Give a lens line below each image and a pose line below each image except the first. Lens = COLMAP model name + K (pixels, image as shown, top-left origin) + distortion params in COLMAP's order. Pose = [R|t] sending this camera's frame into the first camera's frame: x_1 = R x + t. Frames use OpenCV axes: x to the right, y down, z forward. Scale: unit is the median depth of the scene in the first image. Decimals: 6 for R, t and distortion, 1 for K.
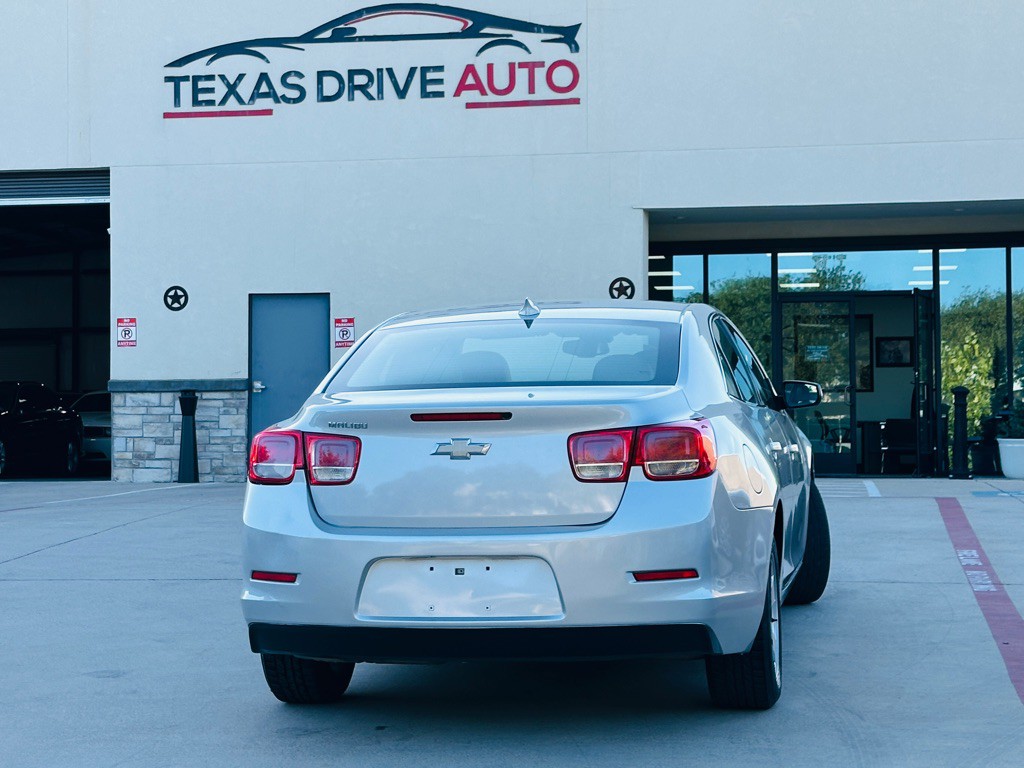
lens RADIAL K [[1841.9, 0, 527.3], [0, 1841.9, 386.8], [0, 0, 1]] dist [0.119086, 0.000000]
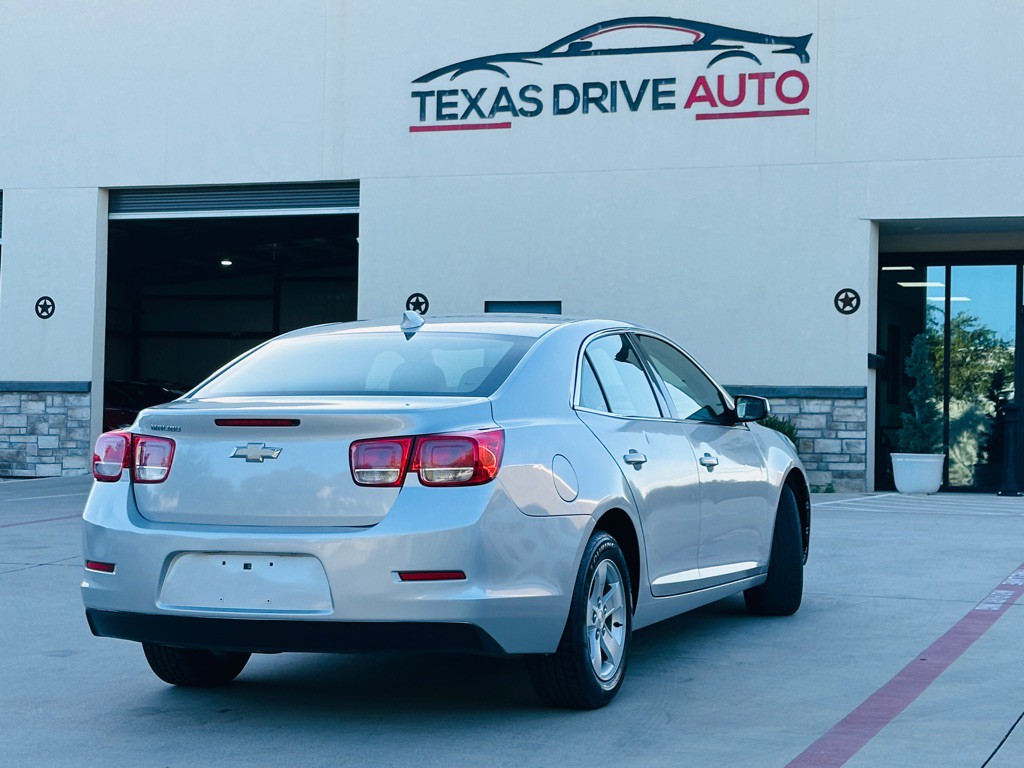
lens RADIAL K [[1841.9, 0, 571.3], [0, 1841.9, 392.6], [0, 0, 1]] dist [0.119086, 0.000000]
pose [[0.986173, 0.018642, -0.164670, 0.297340], [-0.018781, 0.999823, 0.000710, -0.004999], [0.164654, 0.002392, 0.986349, -0.029954]]
